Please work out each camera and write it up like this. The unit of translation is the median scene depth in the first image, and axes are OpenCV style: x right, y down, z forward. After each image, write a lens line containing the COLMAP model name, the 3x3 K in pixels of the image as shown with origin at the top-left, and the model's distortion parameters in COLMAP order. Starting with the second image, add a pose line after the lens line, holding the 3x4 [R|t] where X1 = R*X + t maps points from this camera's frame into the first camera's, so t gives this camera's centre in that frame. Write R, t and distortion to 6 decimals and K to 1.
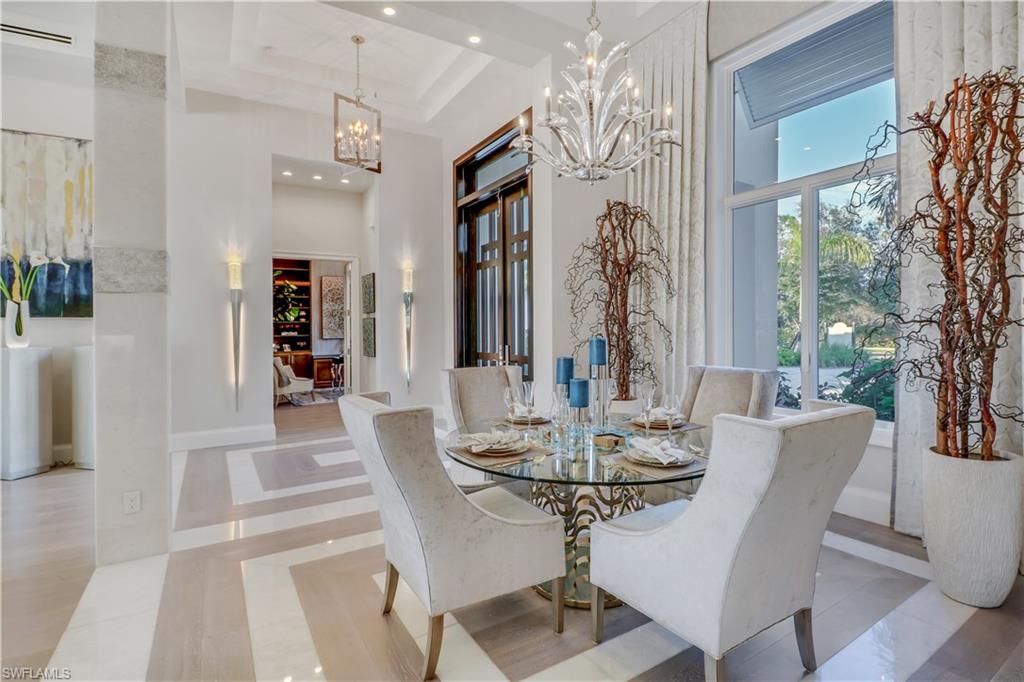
lens RADIAL K [[494.2, 0, 514.7], [0, 494.2, 337.5], [0, 0, 1]] dist [-0.011188, -0.005162]
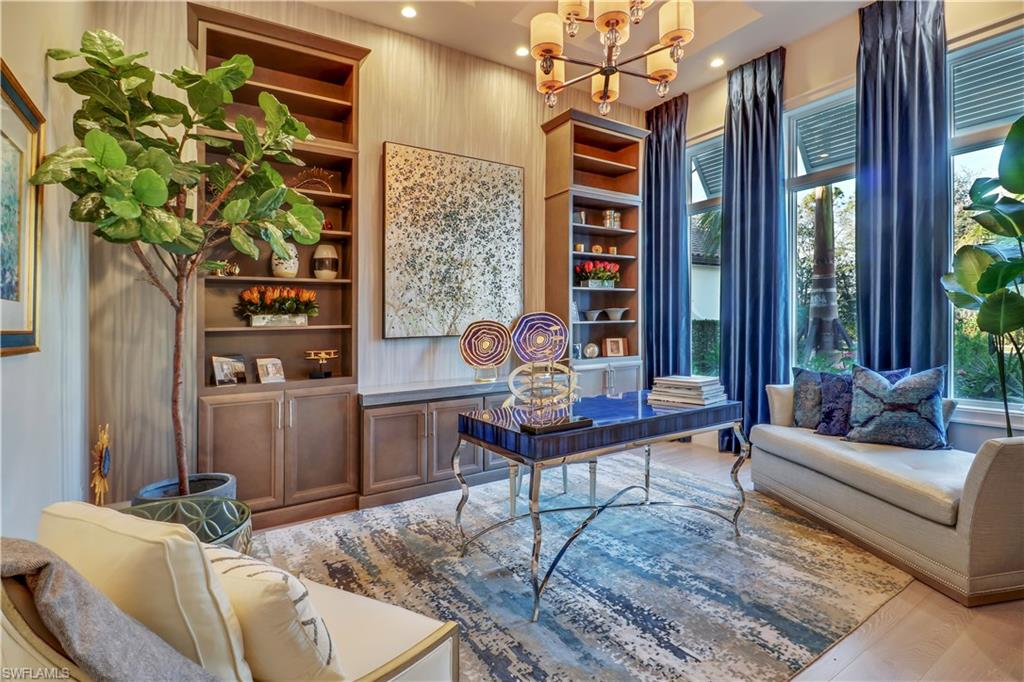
lens RADIAL K [[494.2, 0, 510.7], [0, 494.2, 334.6], [0, 0, 1]] dist [-0.011188, -0.005162]
pose [[0.999748, 0.005872, 0.021672, -0.324592], [-0.005653, 0.999932, -0.010166, 0.003278], [-0.021730, 0.010041, 0.999713, 0.700262]]
